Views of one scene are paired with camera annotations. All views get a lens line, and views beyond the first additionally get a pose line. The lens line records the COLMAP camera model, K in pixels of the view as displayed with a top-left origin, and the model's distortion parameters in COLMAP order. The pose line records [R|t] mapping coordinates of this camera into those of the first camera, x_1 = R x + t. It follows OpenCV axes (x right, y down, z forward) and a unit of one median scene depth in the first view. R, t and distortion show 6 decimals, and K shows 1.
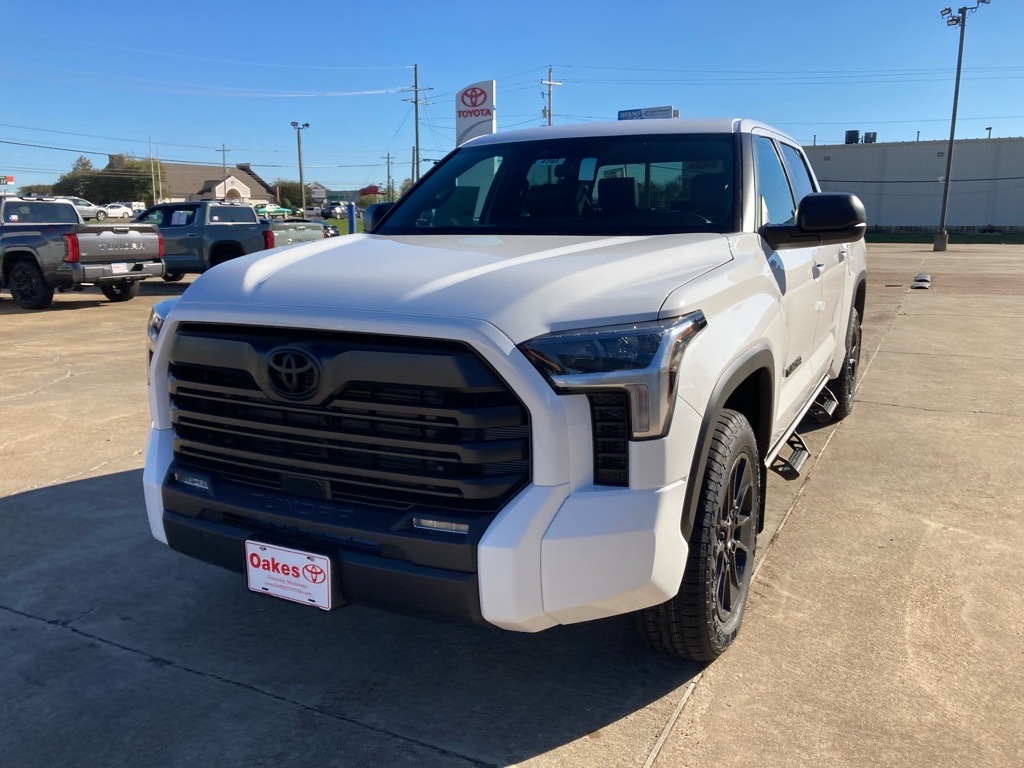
lens RADIAL K [[845.5, 0, 508.2], [0, 845.5, 380.5], [0, 0, 1]] dist [0.020604, -0.018538]
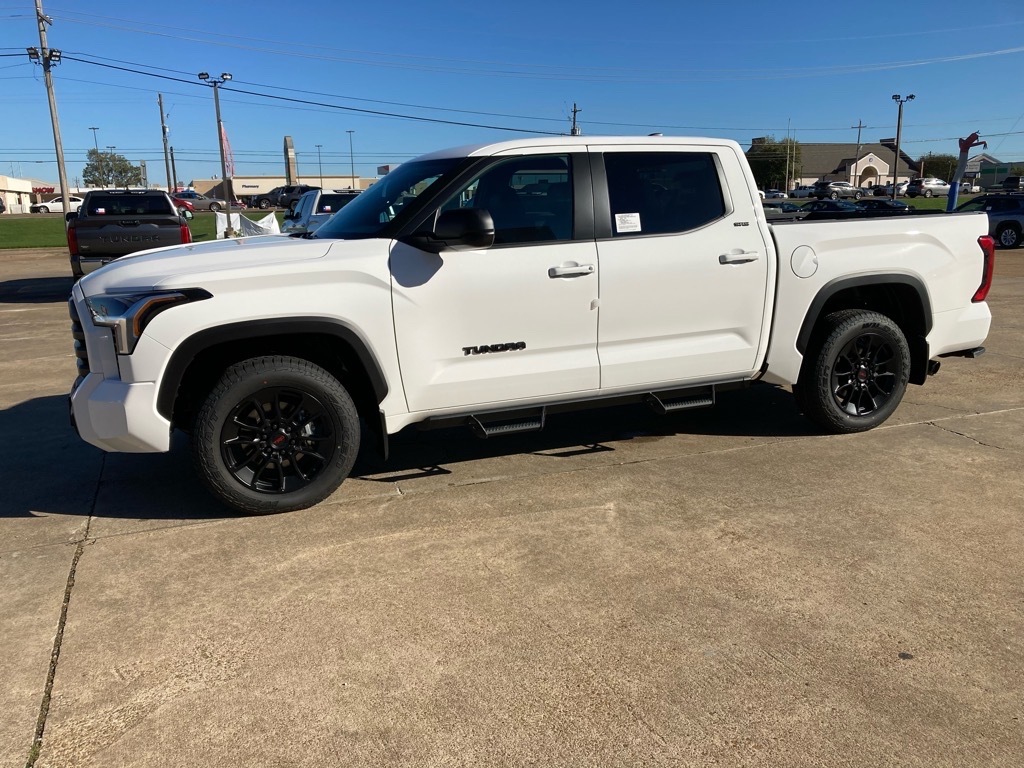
lens RADIAL K [[845.5, 0, 506.7], [0, 845.5, 388.8], [0, 0, 1]] dist [0.020604, -0.018538]
pose [[0.748014, 0.133163, -0.650186, 0.940619], [-0.111253, 0.990961, 0.074964, -0.041484], [0.654291, 0.016261, 0.756068, 0.071575]]
